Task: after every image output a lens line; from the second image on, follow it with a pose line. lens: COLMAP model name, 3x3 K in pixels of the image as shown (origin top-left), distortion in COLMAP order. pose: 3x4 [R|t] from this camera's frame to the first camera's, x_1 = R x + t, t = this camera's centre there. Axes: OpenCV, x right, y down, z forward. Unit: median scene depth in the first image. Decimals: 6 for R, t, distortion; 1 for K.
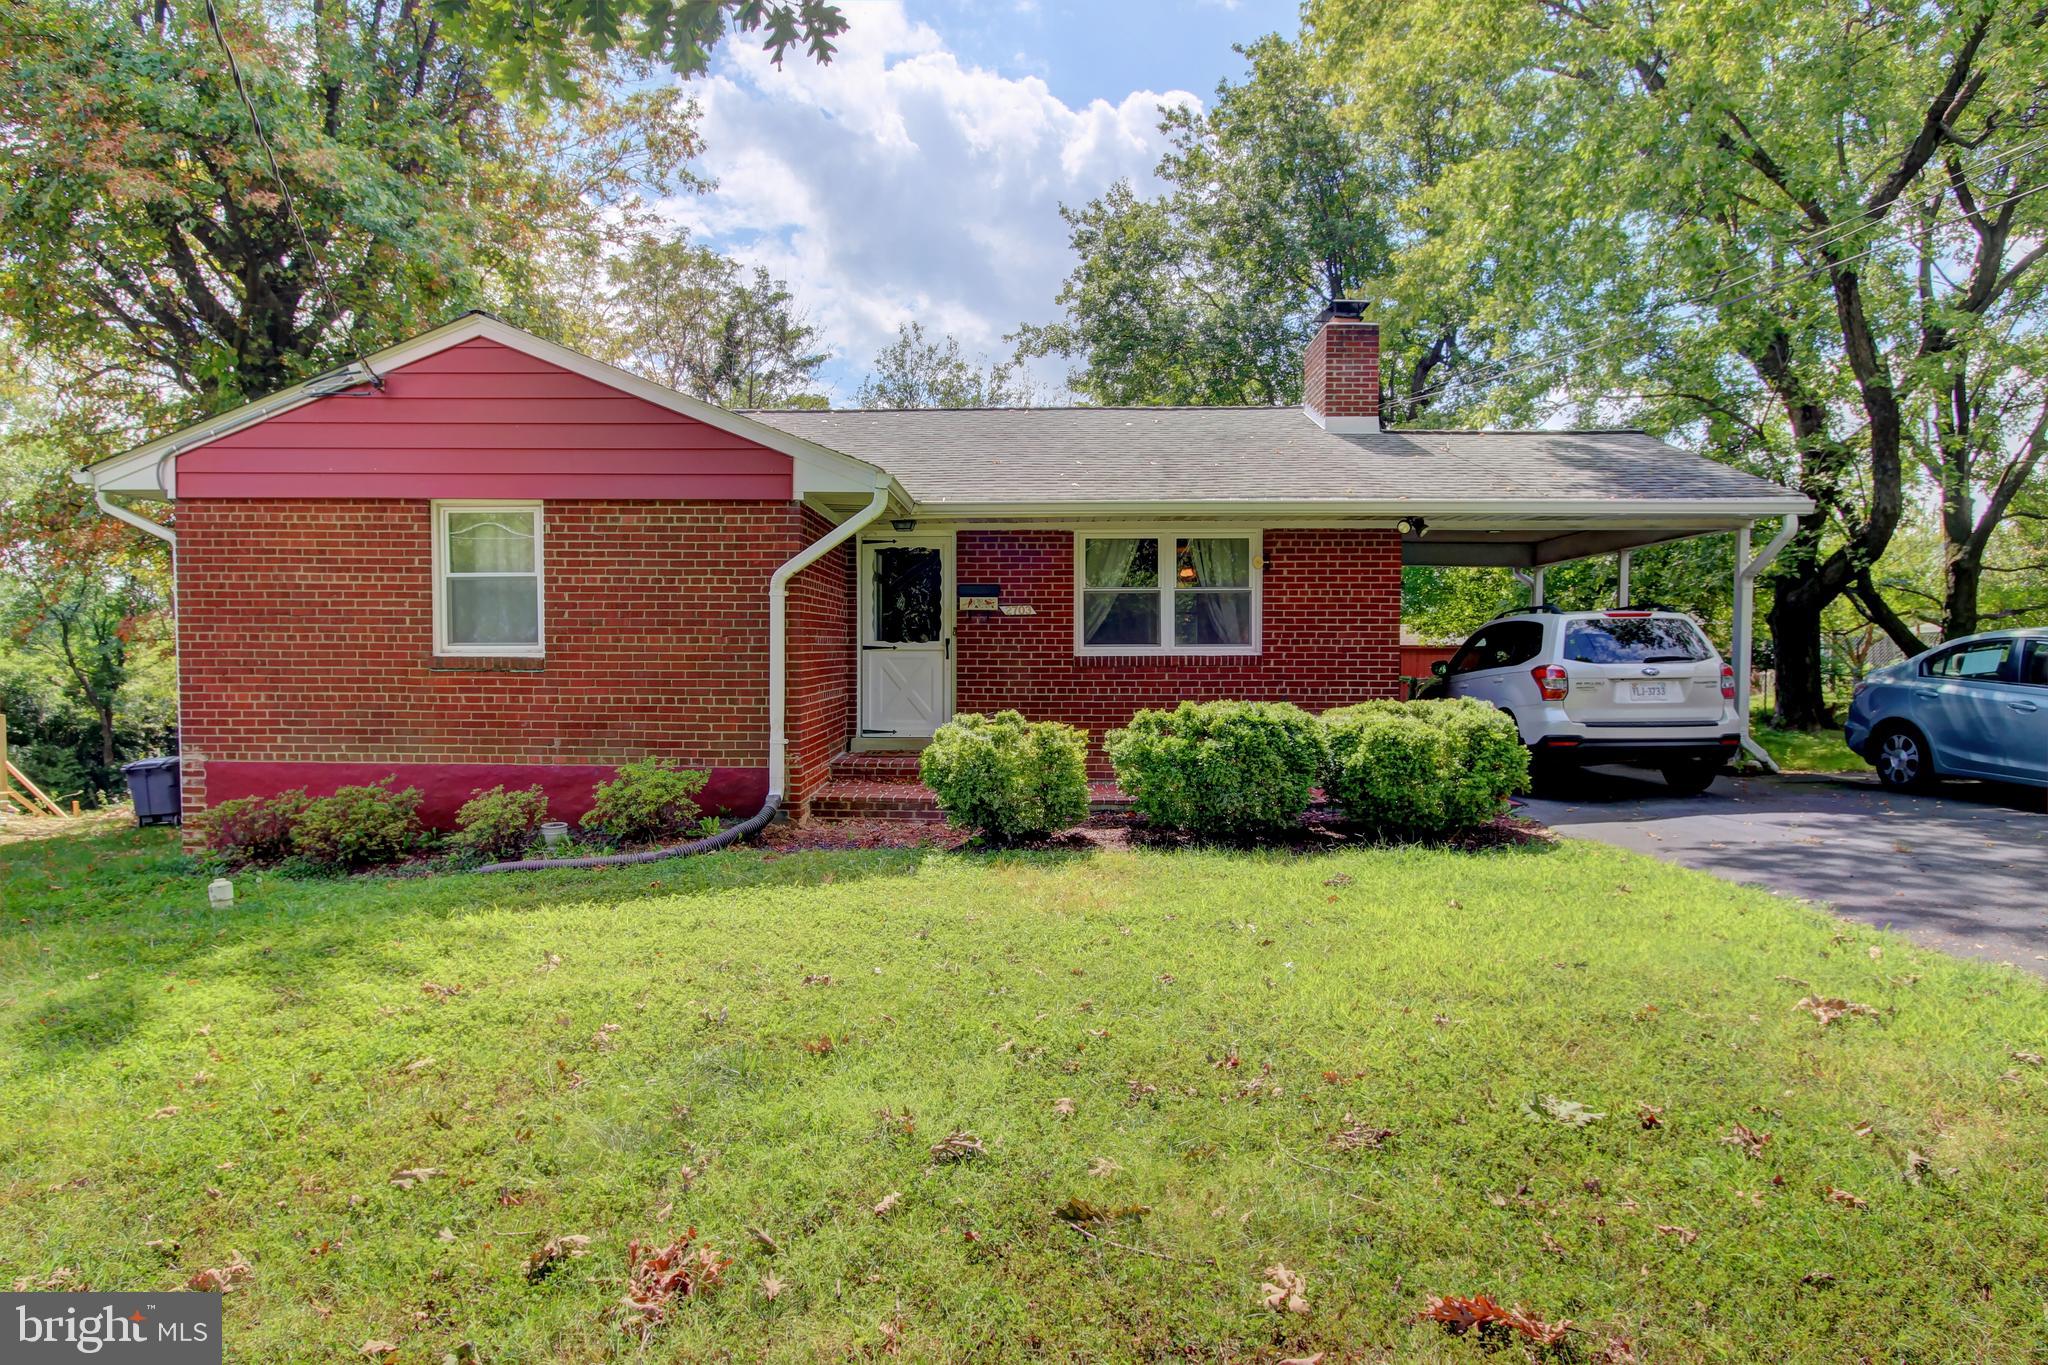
lens RADIAL K [[1155.4, 0, 1024.0], [0, 1155.4, 682.5], [0, 0, 1]] dist [-0.020147, 0.000735]
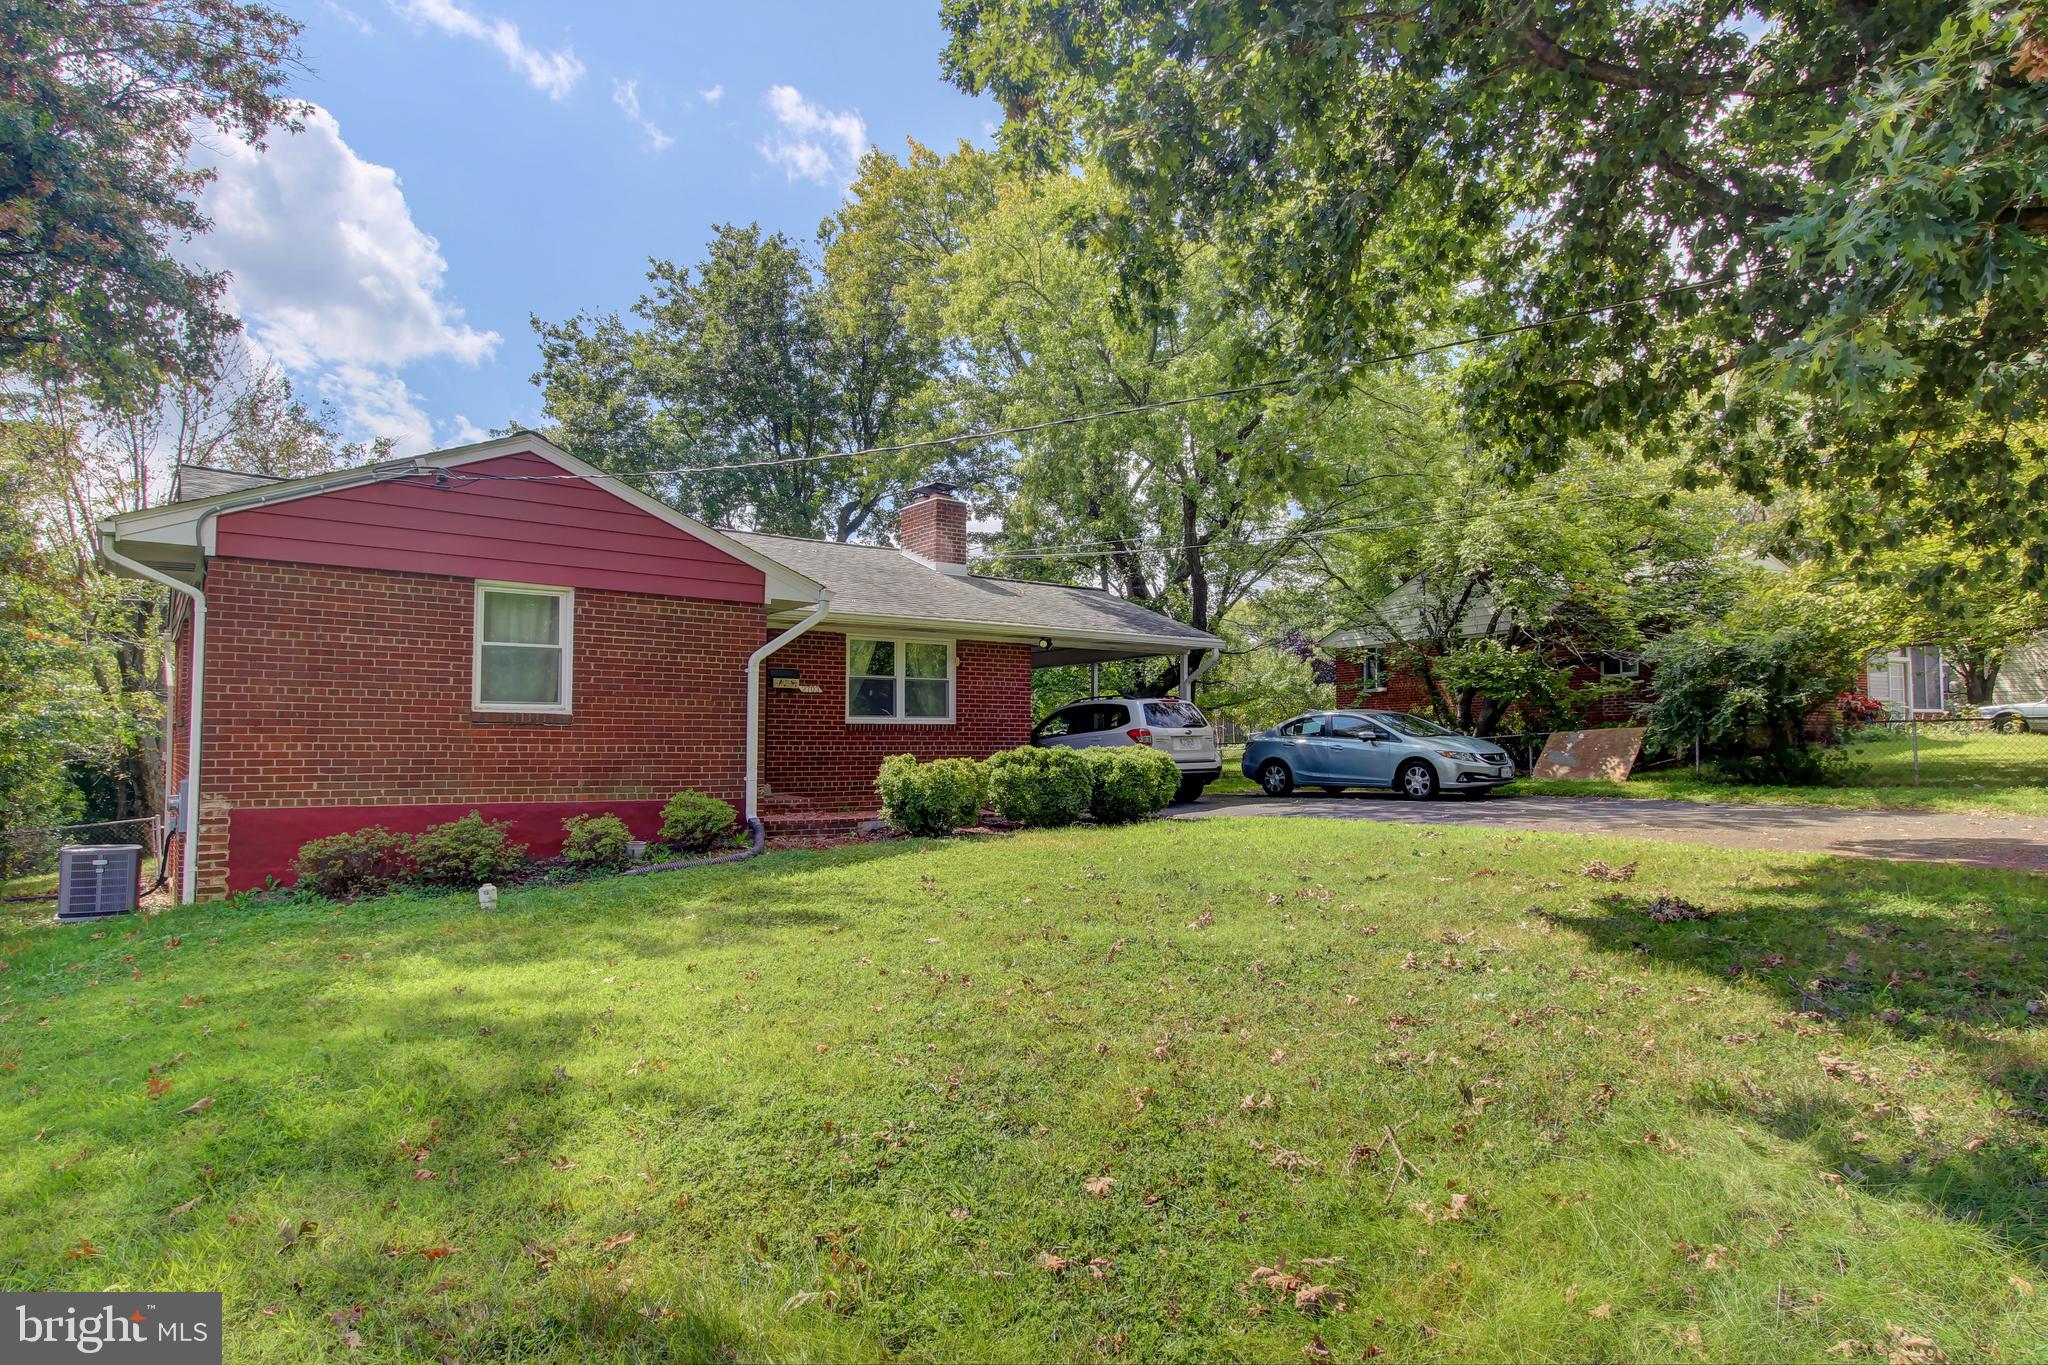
lens RADIAL K [[1155.4, 0, 1024.0], [0, 1155.4, 682.5], [0, 0, 1]] dist [-0.020147, 0.000735]
pose [[0.780968, 0.033213, 0.623687, -0.807157], [0.019692, 0.996779, -0.077740, 0.049679], [-0.624260, 0.072994, 0.777799, -0.262726]]
